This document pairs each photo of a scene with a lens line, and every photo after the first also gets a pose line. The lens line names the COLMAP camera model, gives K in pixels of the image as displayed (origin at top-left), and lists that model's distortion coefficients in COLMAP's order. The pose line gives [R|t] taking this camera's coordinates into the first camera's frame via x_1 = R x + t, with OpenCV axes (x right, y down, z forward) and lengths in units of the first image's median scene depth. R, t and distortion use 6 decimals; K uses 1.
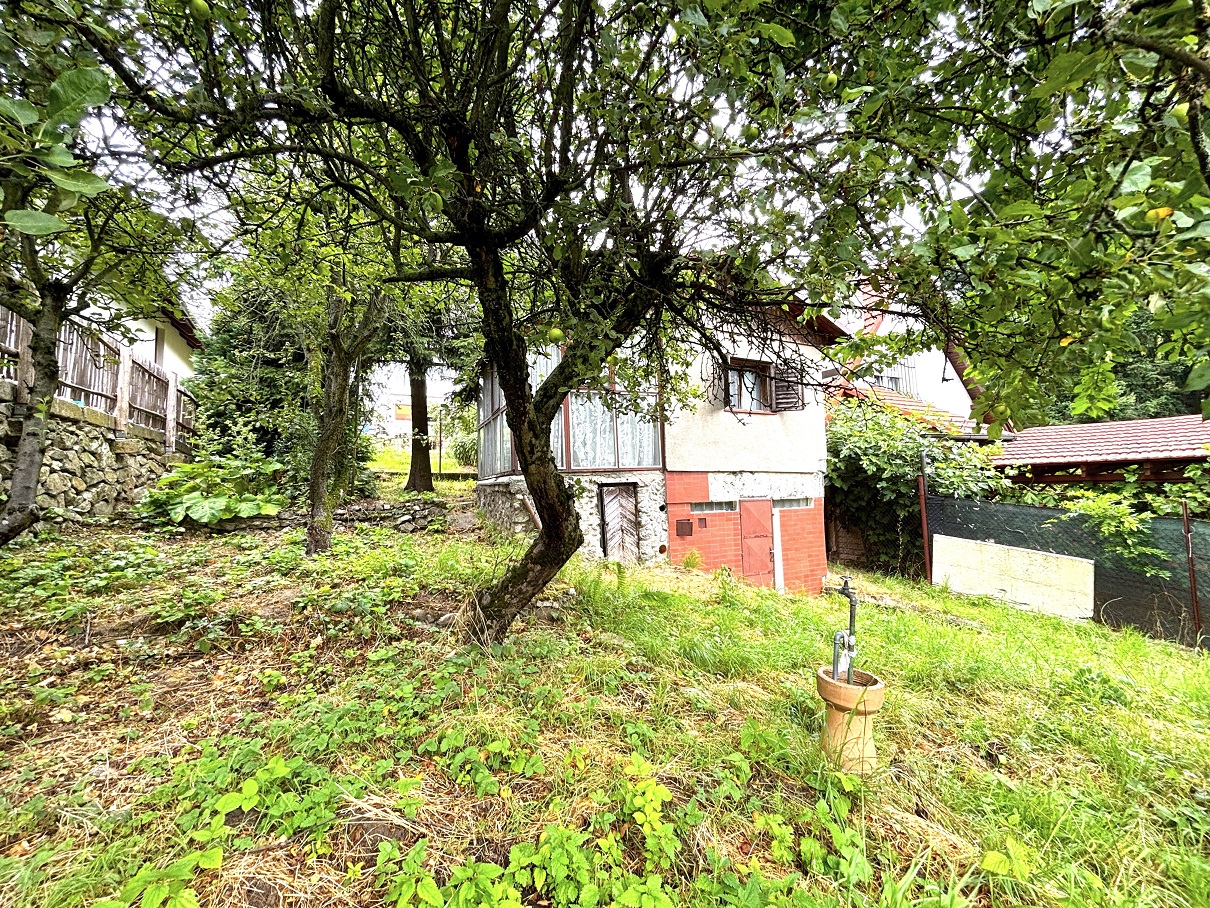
lens RADIAL K [[490.3, 0, 600.8], [0, 490.3, 458.2], [0, 0, 1]] dist [-0.002556, -0.000949]
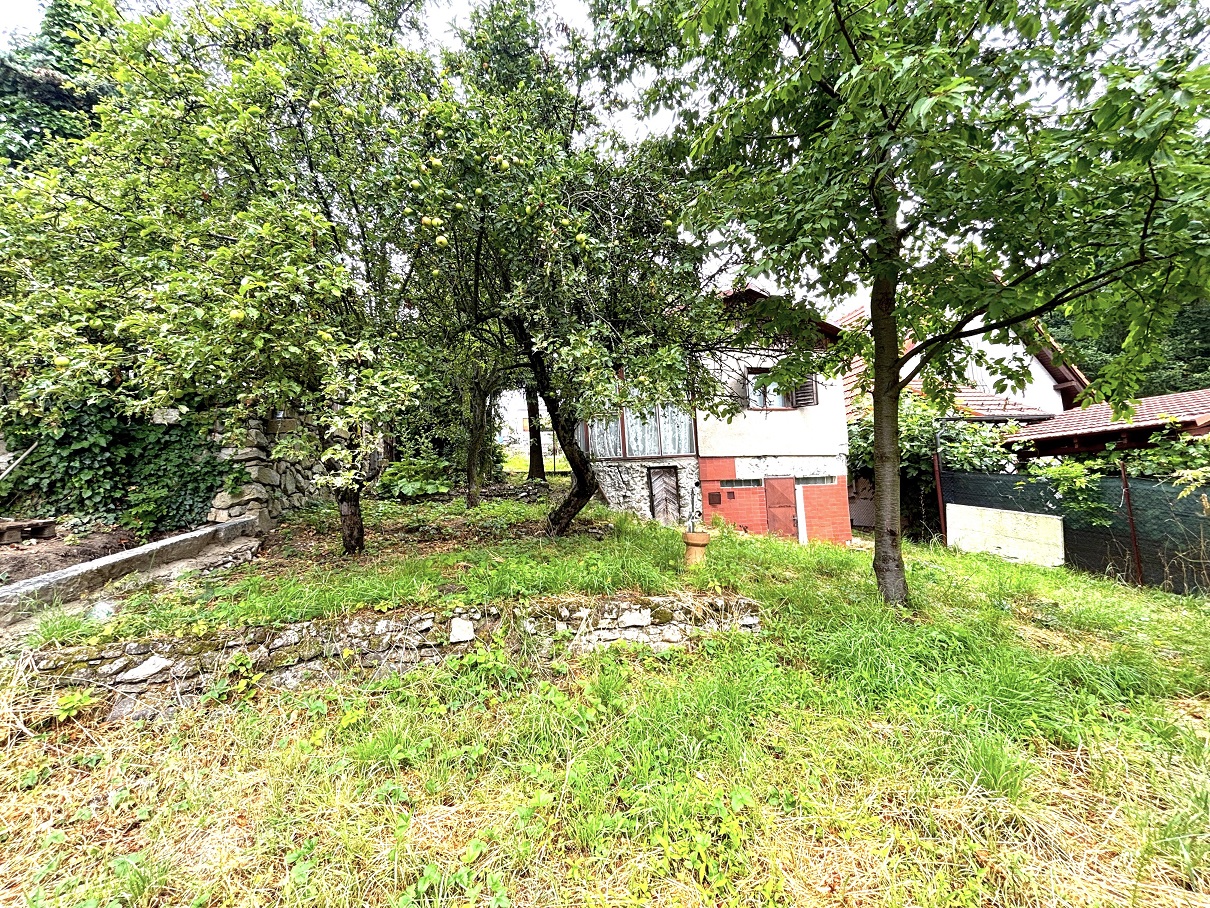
lens RADIAL K [[490.3, 0, 598.9], [0, 490.3, 452.4], [0, 0, 1]] dist [-0.002556, -0.000949]
pose [[0.967837, -0.041389, -0.248149, 0.207529], [0.035637, 0.998983, -0.027629, 0.042346], [0.249040, 0.017897, 0.968328, -0.401437]]
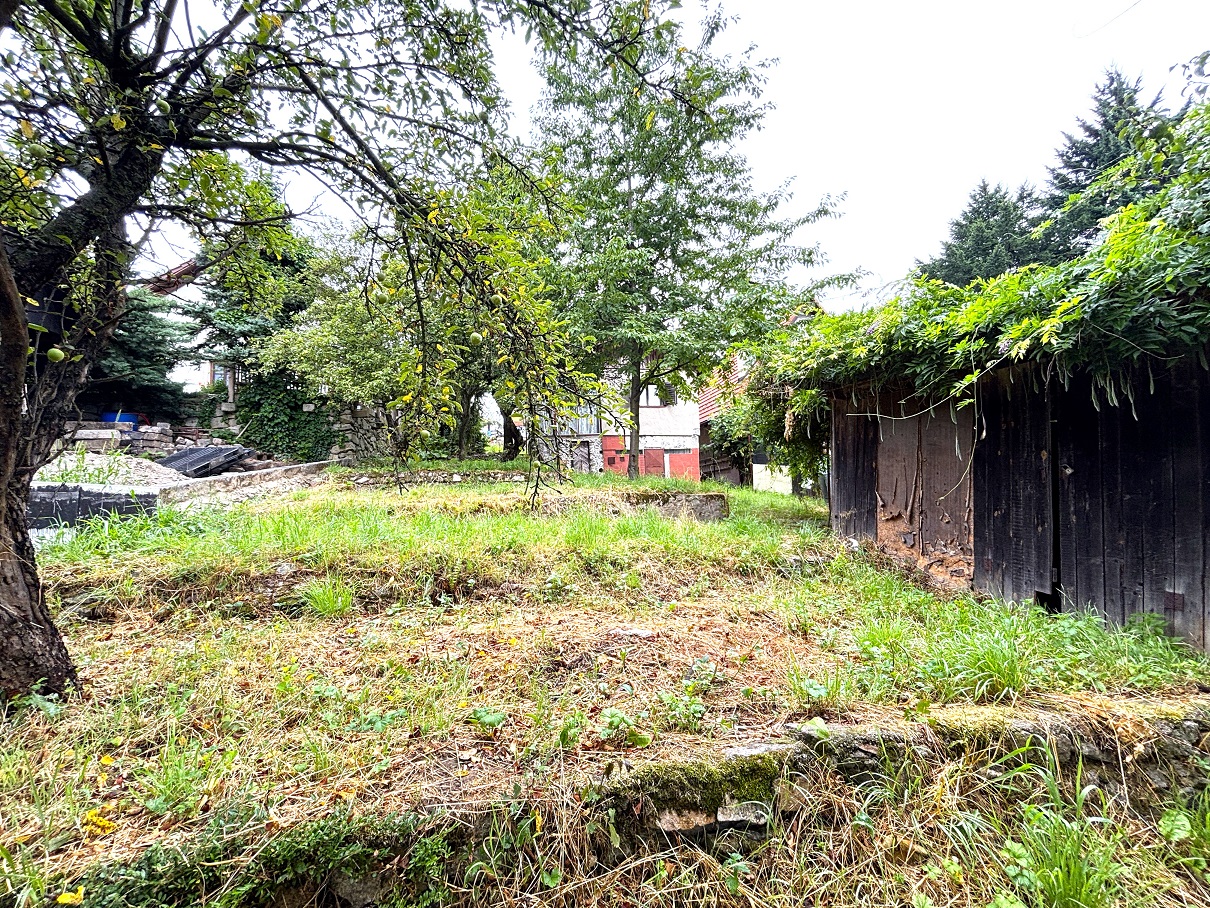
lens RADIAL K [[490.3, 0, 608.9], [0, 490.3, 452.8], [0, 0, 1]] dist [-0.002556, -0.000949]
pose [[0.975290, -0.037747, -0.217680, 0.662634], [0.033306, 0.999156, -0.024036, 0.163755], [0.218404, 0.016192, 0.975724, -1.203886]]
